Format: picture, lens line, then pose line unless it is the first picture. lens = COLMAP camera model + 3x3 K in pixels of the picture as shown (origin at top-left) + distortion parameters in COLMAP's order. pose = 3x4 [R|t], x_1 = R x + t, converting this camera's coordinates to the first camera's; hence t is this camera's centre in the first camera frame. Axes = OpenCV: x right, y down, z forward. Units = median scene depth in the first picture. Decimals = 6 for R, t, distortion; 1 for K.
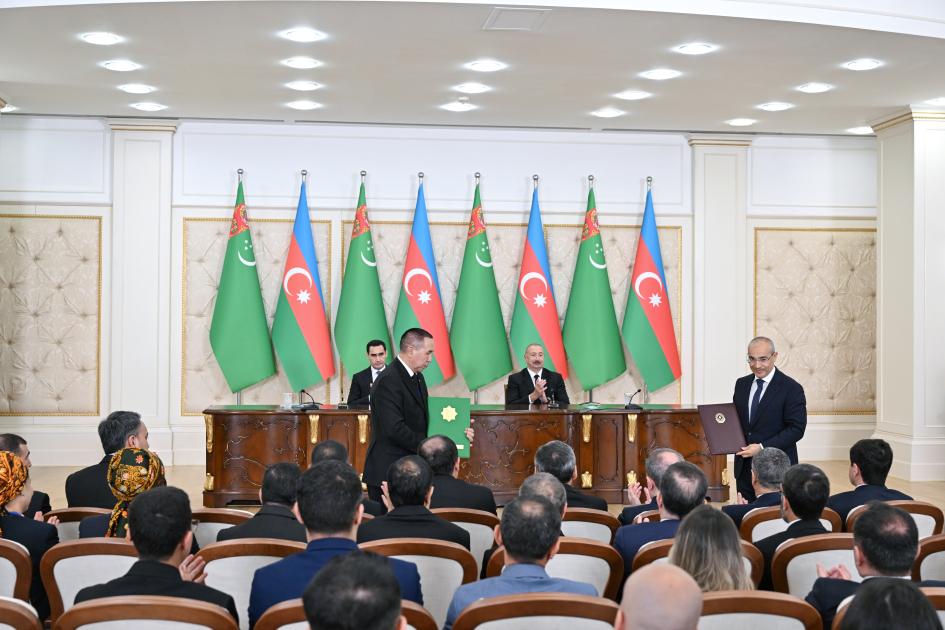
lens RADIAL K [[1321.3, 0, 502.9], [0, 1321.3, 312.6], [0, 0, 1]] dist [-0.012525, -0.021552]
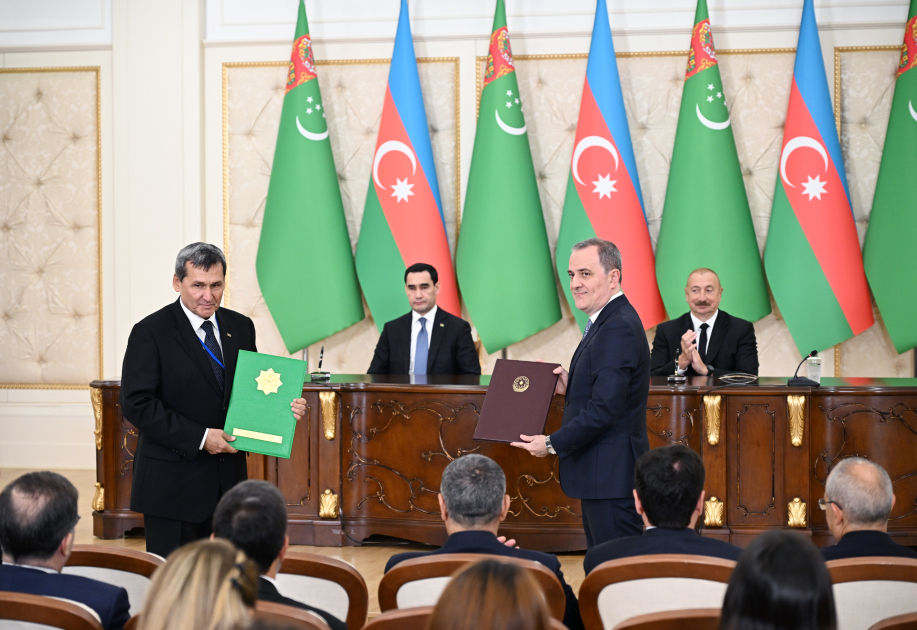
lens RADIAL K [[2395.0, 0, 472.0], [0, 2395.0, 318.2], [0, 0, 1]] dist [-0.014792, -0.191214]
pose [[0.927891, -0.000775, -0.372850, 0.274703], [0.018023, 0.998922, 0.042776, -0.000190], [0.372415, -0.046411, 0.926905, 0.022809]]
